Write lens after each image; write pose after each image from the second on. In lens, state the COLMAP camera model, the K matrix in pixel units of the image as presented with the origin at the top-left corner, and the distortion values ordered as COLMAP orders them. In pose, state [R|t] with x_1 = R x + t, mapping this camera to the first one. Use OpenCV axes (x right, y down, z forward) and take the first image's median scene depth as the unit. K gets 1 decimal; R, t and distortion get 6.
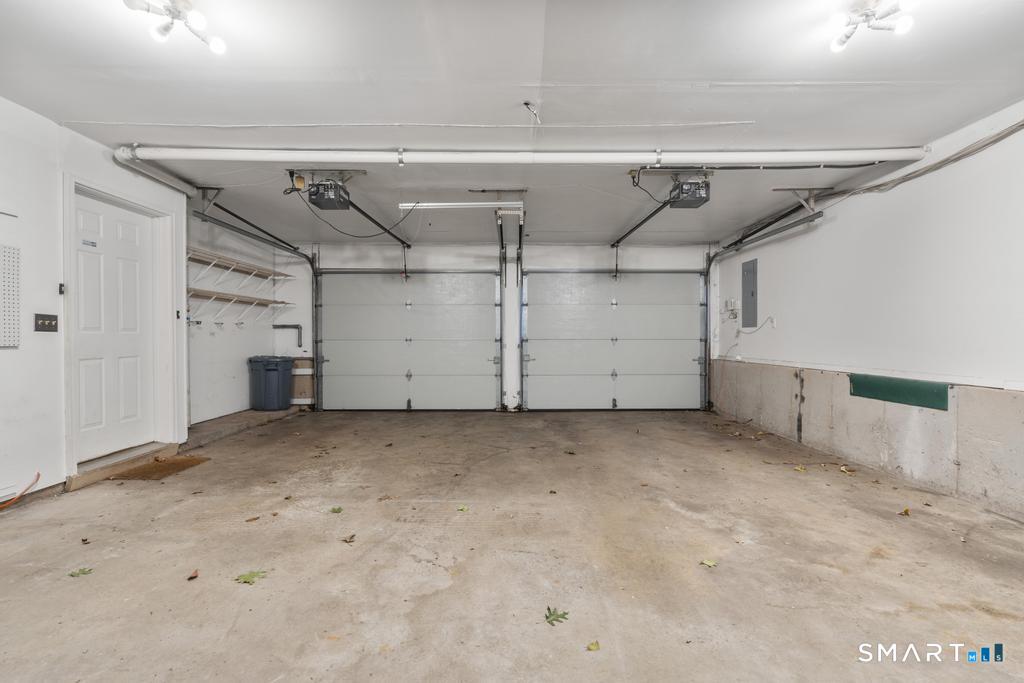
lens RADIAL K [[460.6, 0, 512.5], [0, 460.6, 343.5], [0, 0, 1]] dist [0.004515, 0.000324]
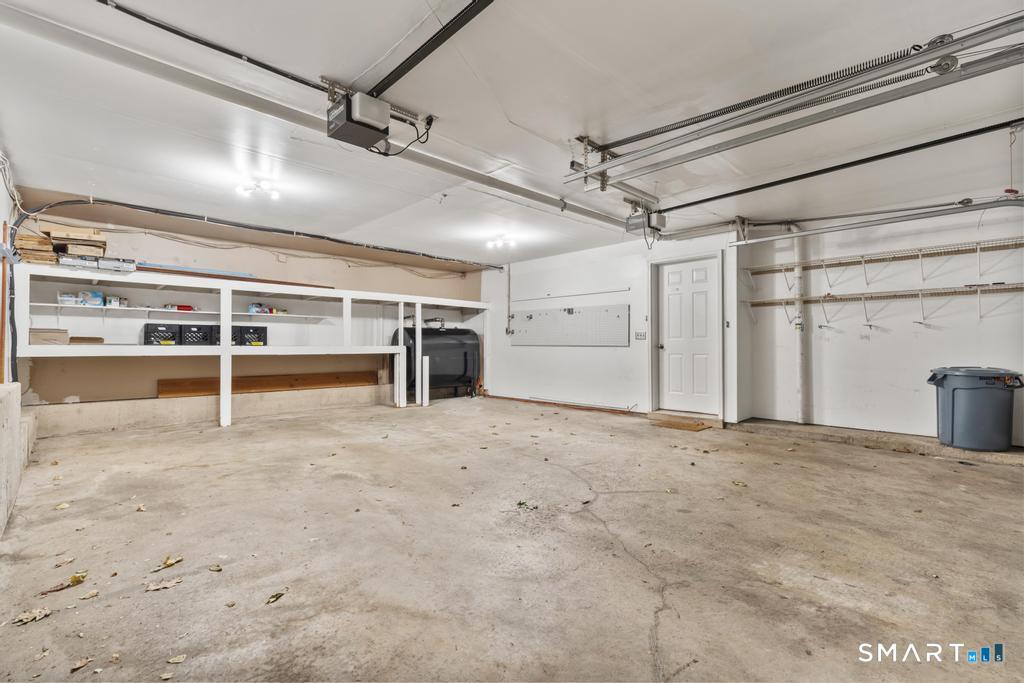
lens RADIAL K [[460.6, 0, 513.7], [0, 460.6, 340.9], [0, 0, 1]] dist [0.004515, 0.000324]
pose [[-0.720710, -0.007555, -0.693196, 0.891828], [-0.008636, 0.999961, -0.001919, -0.010875], [0.693183, 0.004604, -0.720747, 2.138412]]
